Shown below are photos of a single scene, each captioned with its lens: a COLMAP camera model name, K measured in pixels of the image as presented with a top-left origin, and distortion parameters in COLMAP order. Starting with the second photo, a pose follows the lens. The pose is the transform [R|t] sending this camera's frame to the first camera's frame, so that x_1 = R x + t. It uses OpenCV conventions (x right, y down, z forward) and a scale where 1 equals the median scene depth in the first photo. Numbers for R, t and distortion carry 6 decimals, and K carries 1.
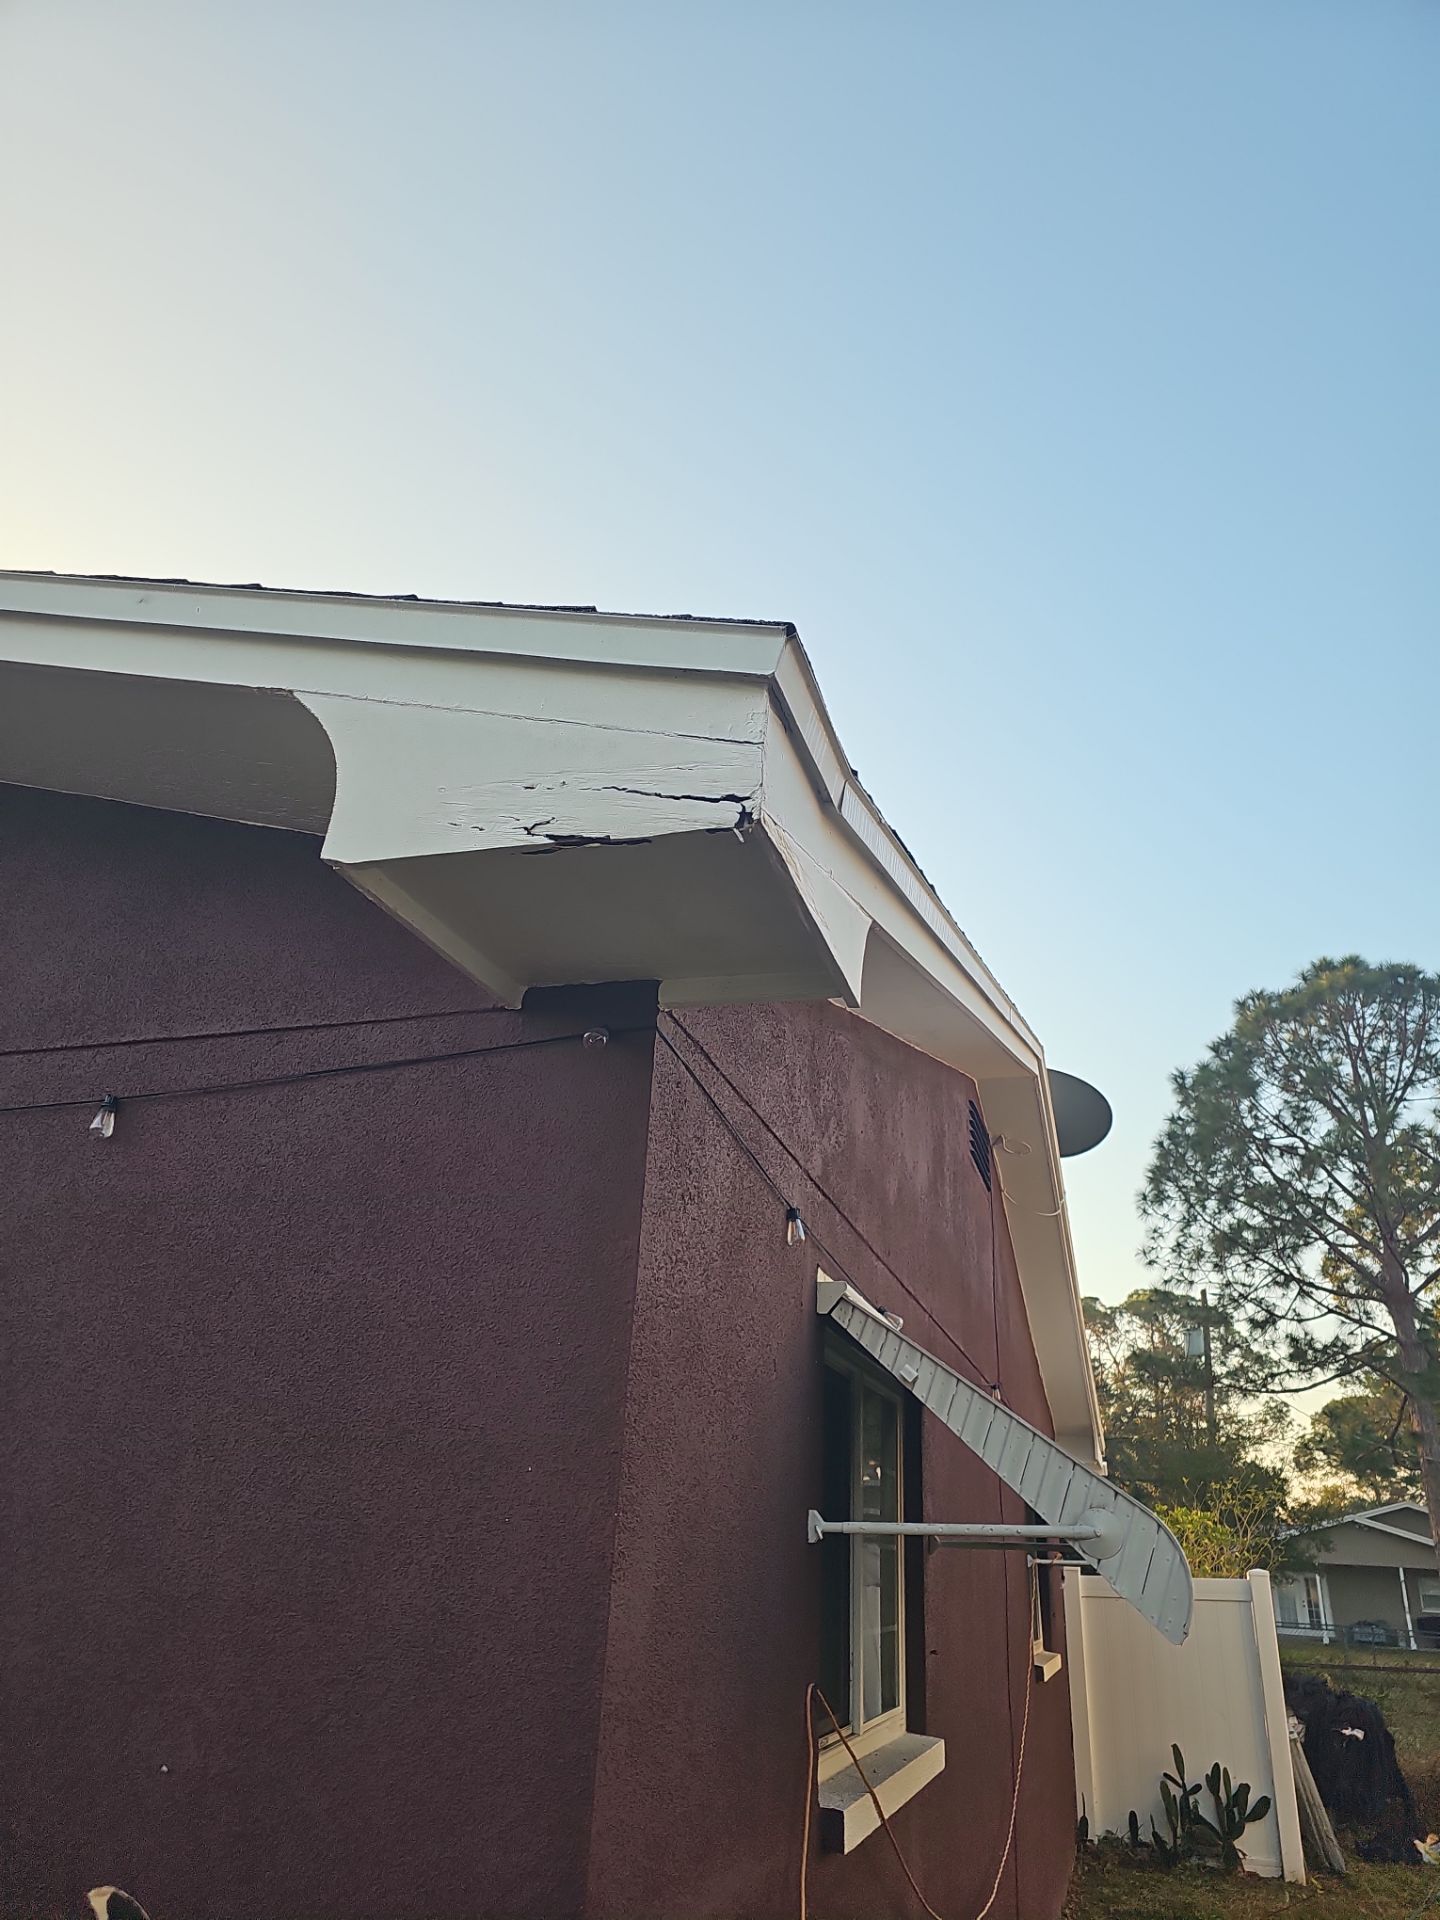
lens RADIAL K [[1318.1, 0, 720.0], [0, 1318.1, 960.0], [0, 0, 1]] dist [0.057803, -0.029949]
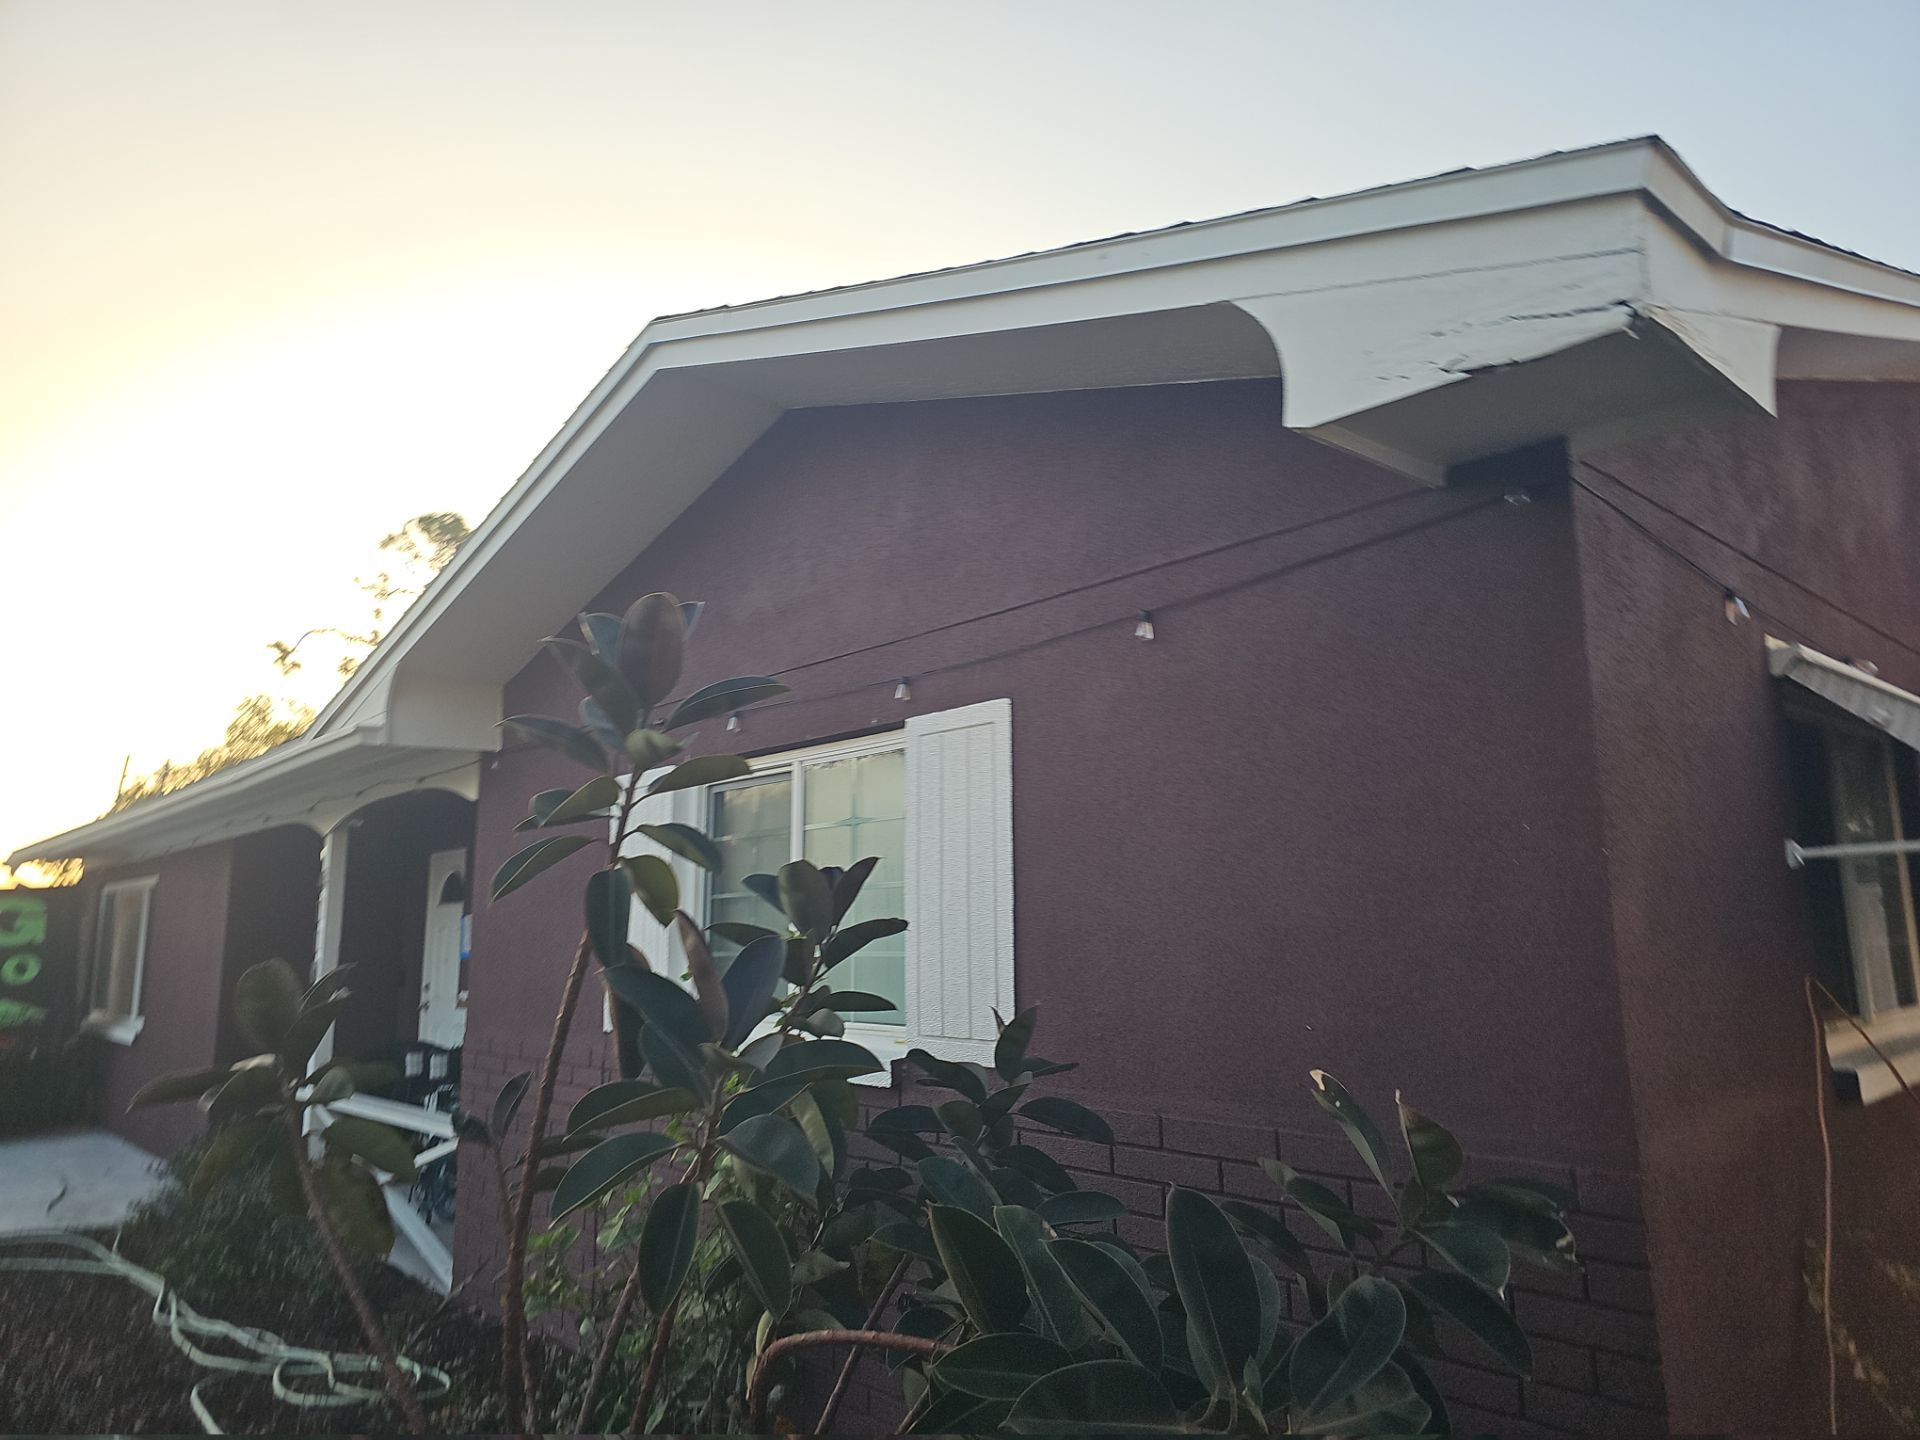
lens RADIAL K [[1318.1, 0, 936.2], [0, 1318.1, 723.8], [0, 0, 1]] dist [0.057803, -0.029949]
pose [[0.867306, -0.142096, -0.477064, -0.002093], [0.258721, 0.947450, 0.188152, -0.104276], [0.425258, -0.286612, 0.858492, -0.320744]]
